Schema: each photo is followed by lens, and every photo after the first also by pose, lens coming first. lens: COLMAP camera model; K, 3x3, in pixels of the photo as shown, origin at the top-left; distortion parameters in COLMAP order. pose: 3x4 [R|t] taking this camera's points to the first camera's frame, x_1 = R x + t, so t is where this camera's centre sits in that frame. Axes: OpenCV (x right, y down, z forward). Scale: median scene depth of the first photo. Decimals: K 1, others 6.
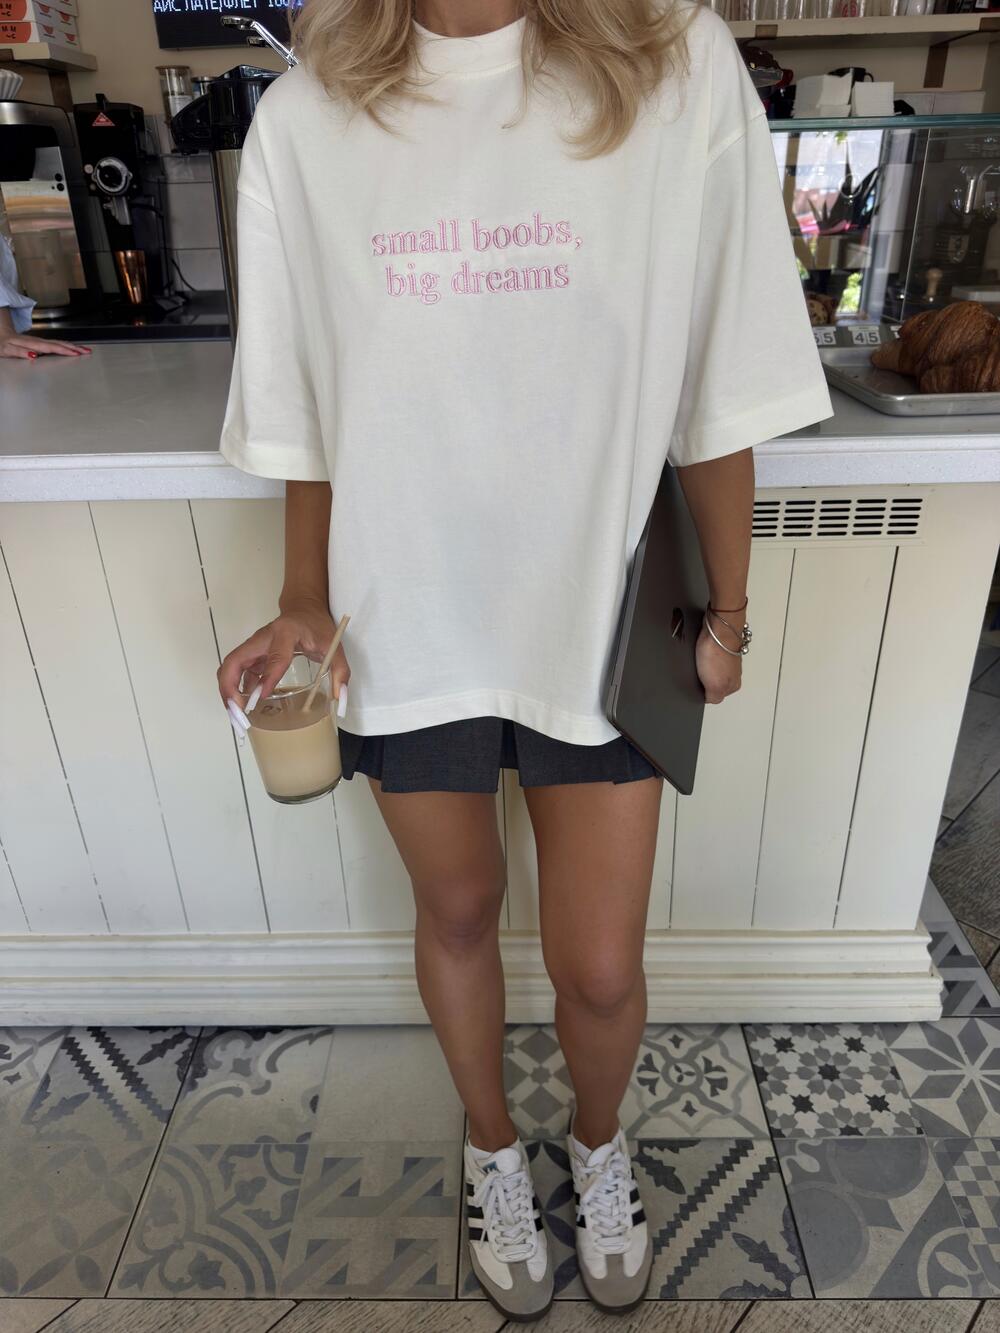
lens RADIAL K [[947.2, 0, 501.2], [0, 947.2, 665.3], [0, 0, 1]] dist [-0.000712, -0.000100]
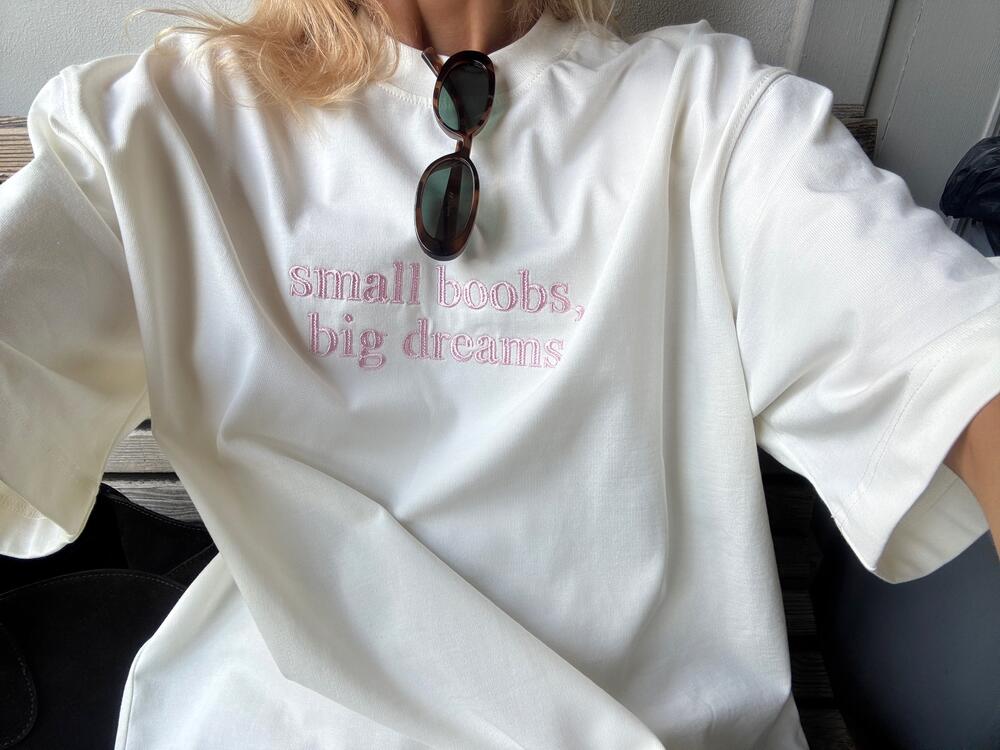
lens RADIAL K [[669.9, 0, 499.9], [0, 669.9, 374.9], [0, 0, 1]] dist [-0.000204, -0.000008]
pose [[0.996997, 0.076820, -0.009776, 0.028071], [-0.071770, 0.869201, -0.489223, -0.141114], [-0.029085, 0.488456, 0.872104, 0.567567]]
